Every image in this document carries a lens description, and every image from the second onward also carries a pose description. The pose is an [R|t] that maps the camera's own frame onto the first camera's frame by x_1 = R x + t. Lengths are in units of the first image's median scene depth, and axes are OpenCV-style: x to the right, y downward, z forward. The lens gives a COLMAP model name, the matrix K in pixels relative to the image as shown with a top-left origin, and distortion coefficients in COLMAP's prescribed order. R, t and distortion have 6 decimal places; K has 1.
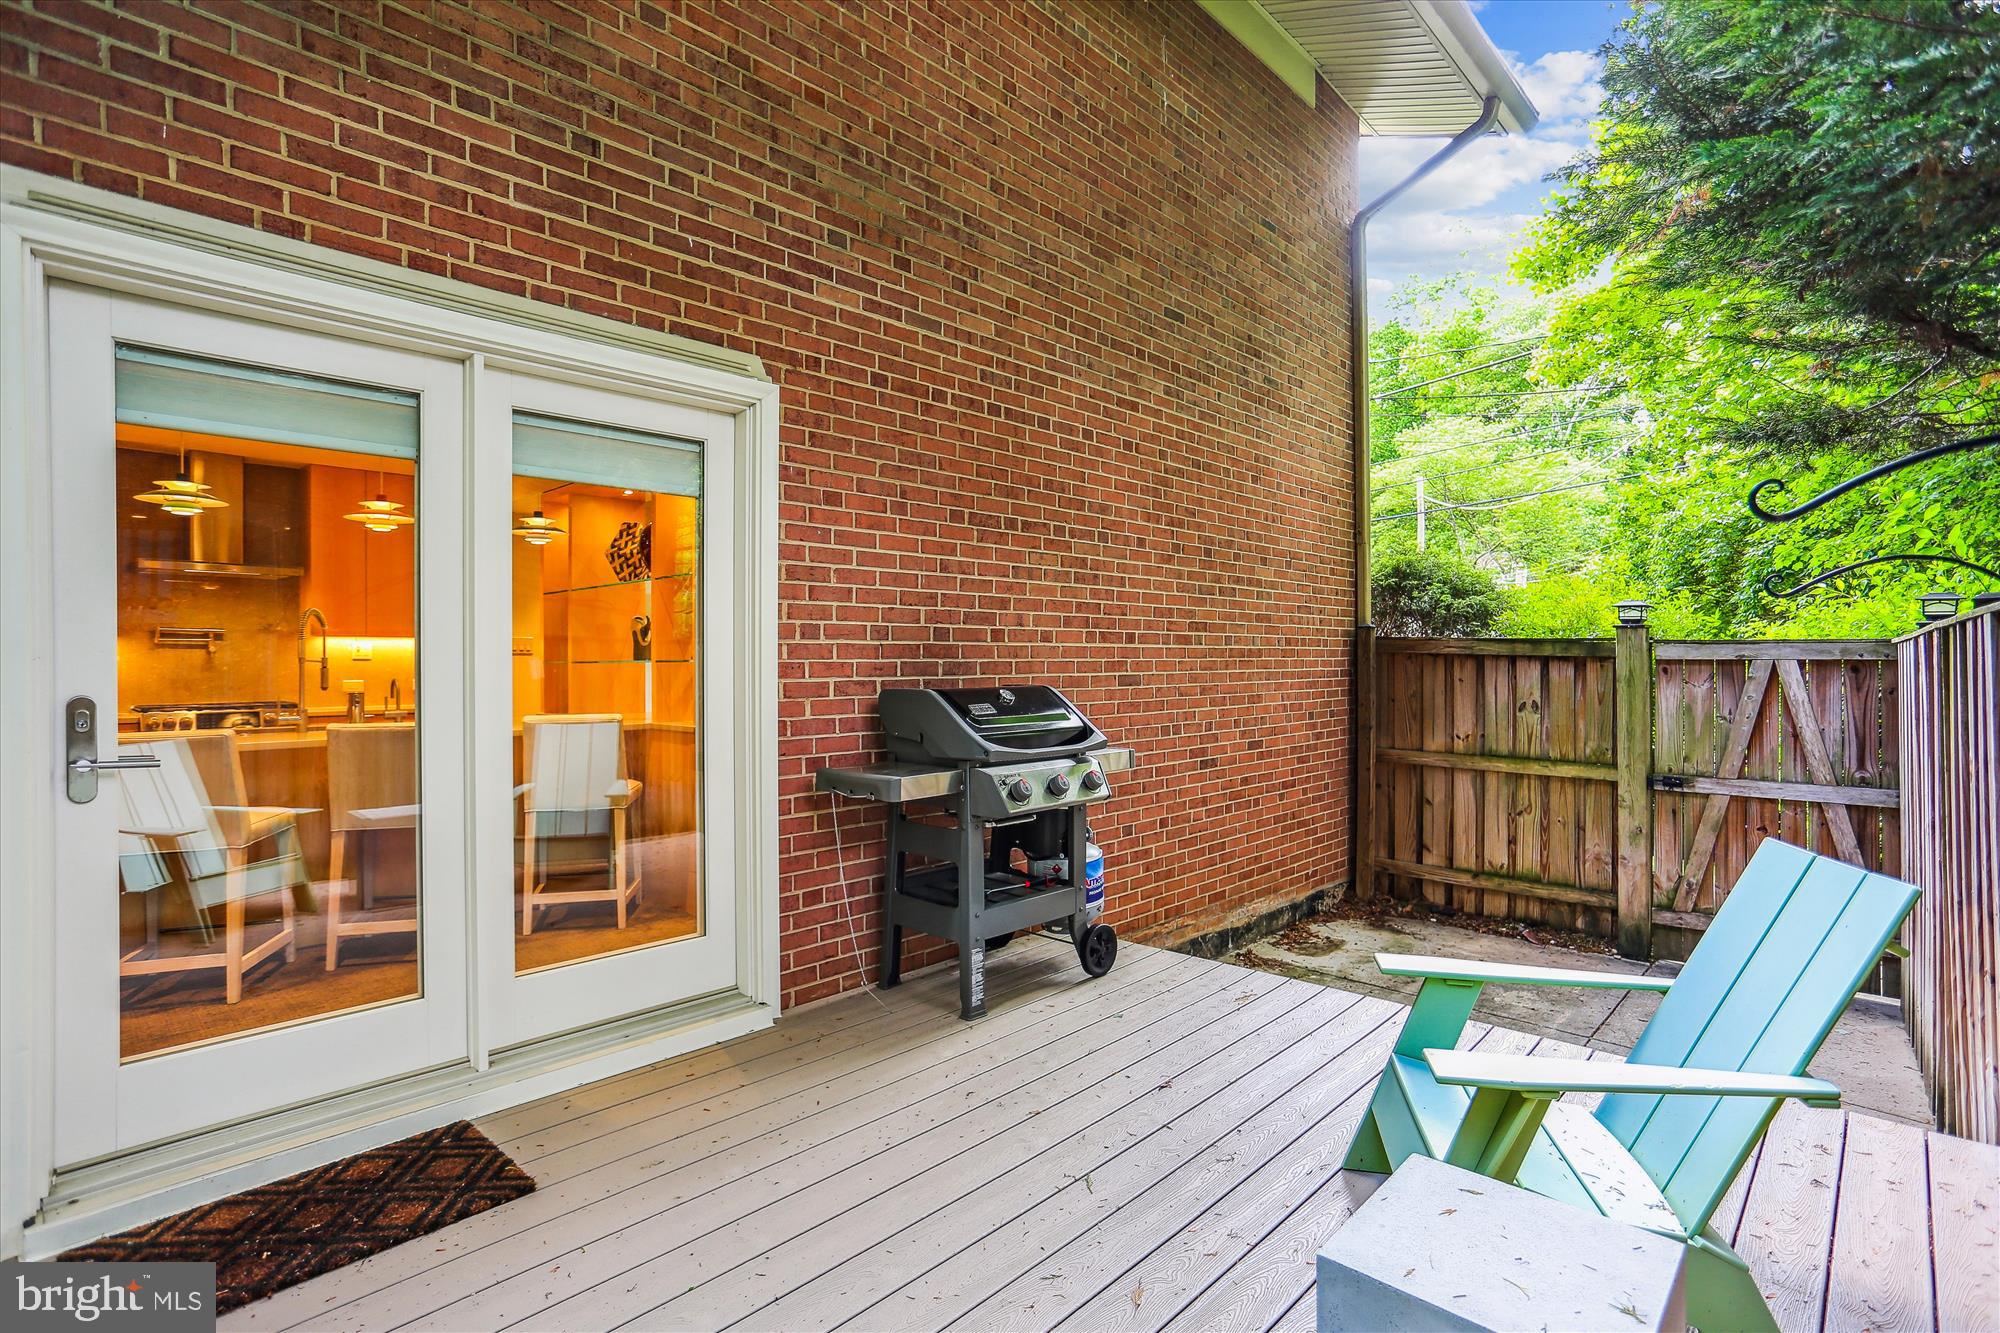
lens RADIAL K [[969.2, 0, 993.3], [0, 969.2, 663.3], [0, 0, 1]] dist [-0.059613, 0.036159]
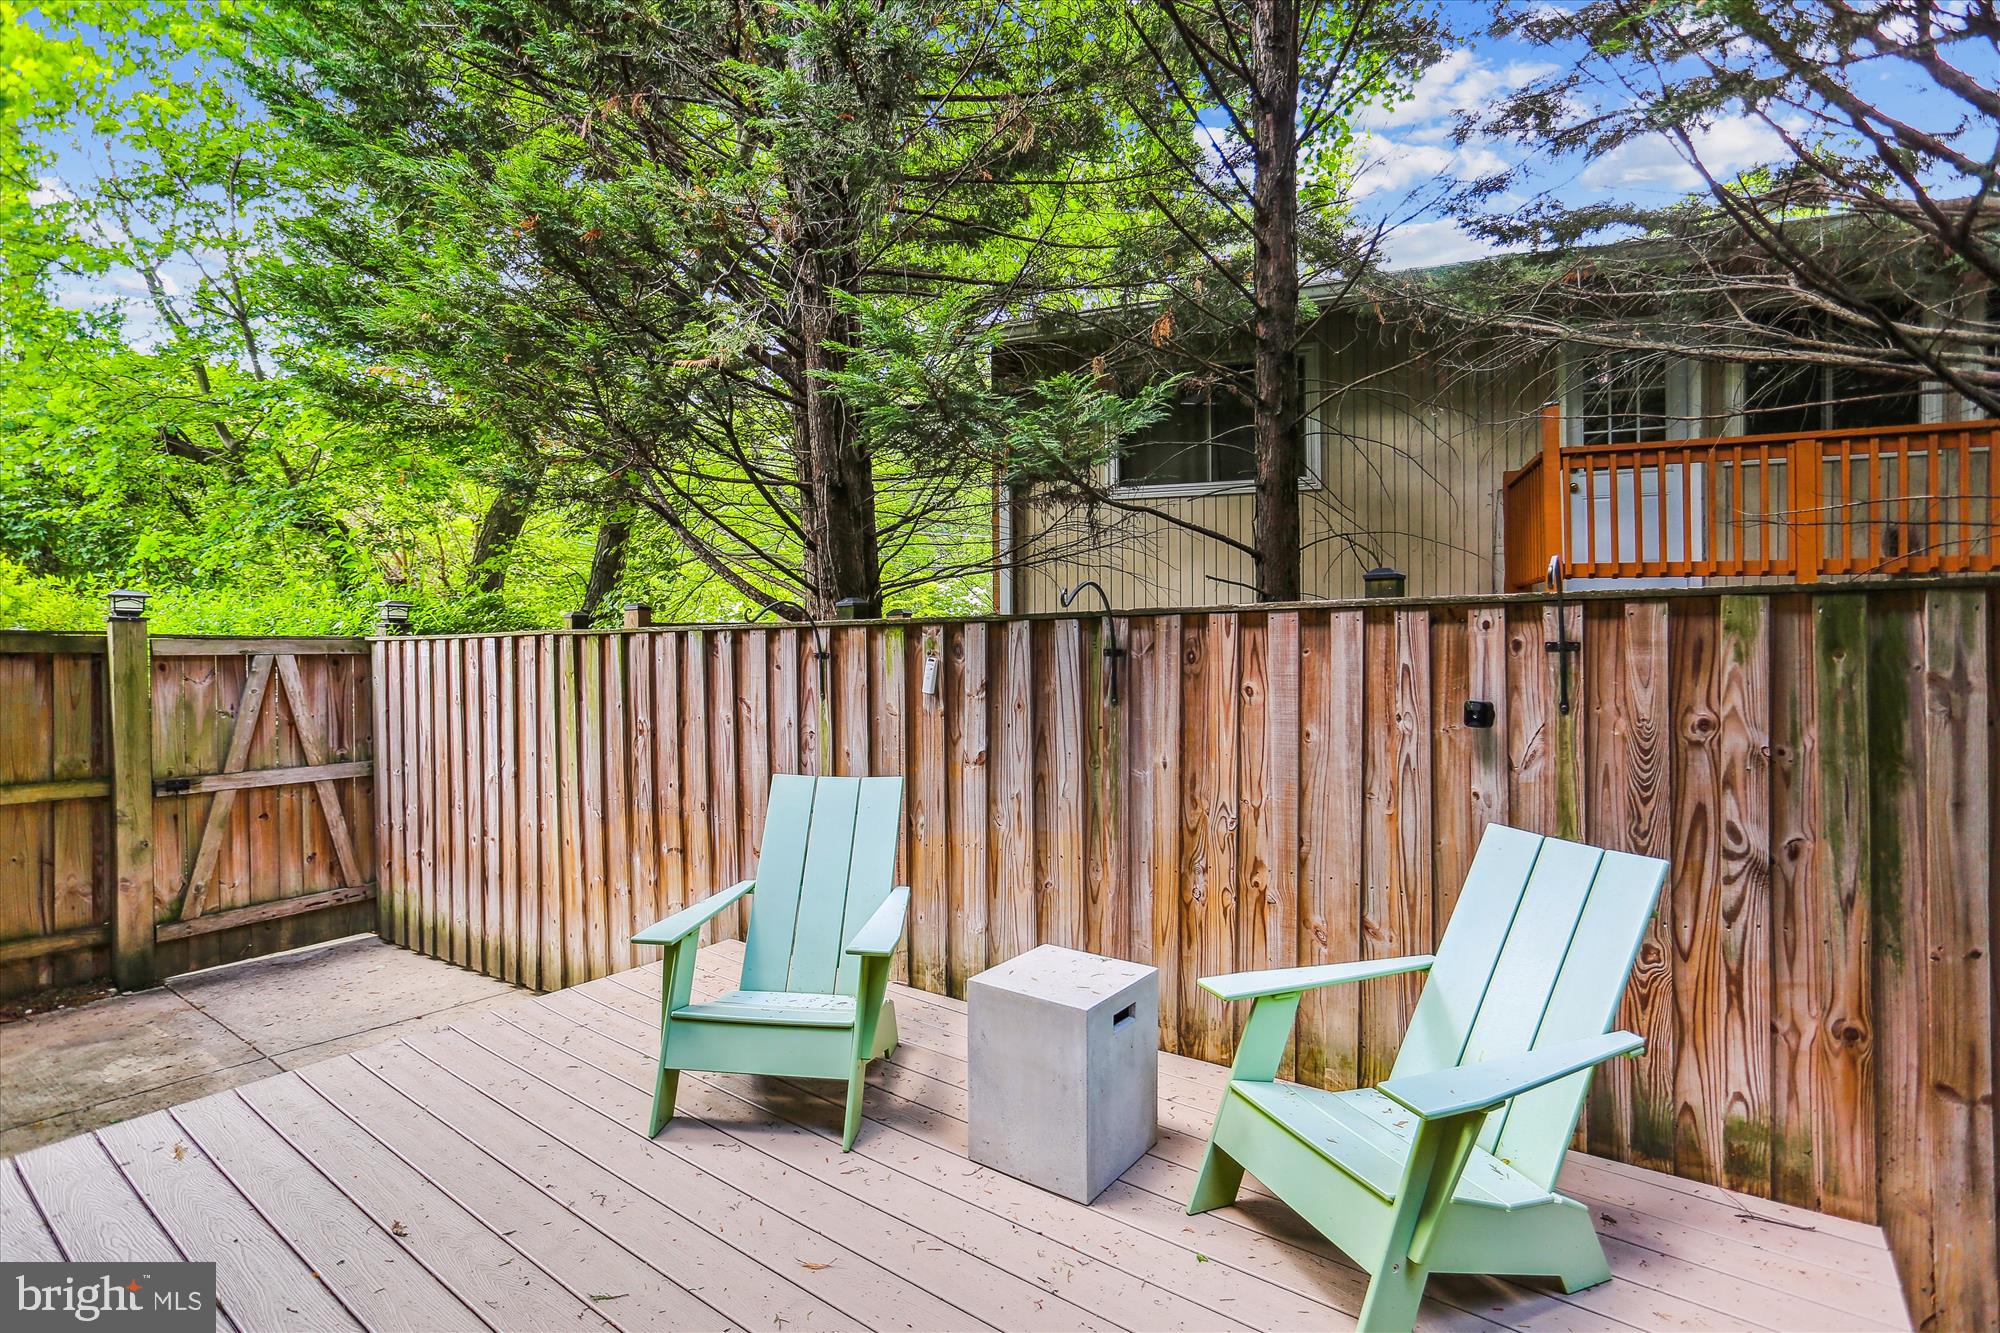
lens RADIAL K [[969.2, 0, 993.3], [0, 969.2, 663.3], [0, 0, 1]] dist [-0.059613, 0.036159]
pose [[-0.108385, -0.024258, 0.993813, -0.310353], [0.005977, 0.999668, 0.025053, -0.015331], [-0.994091, 0.008655, -0.108204, 0.304919]]
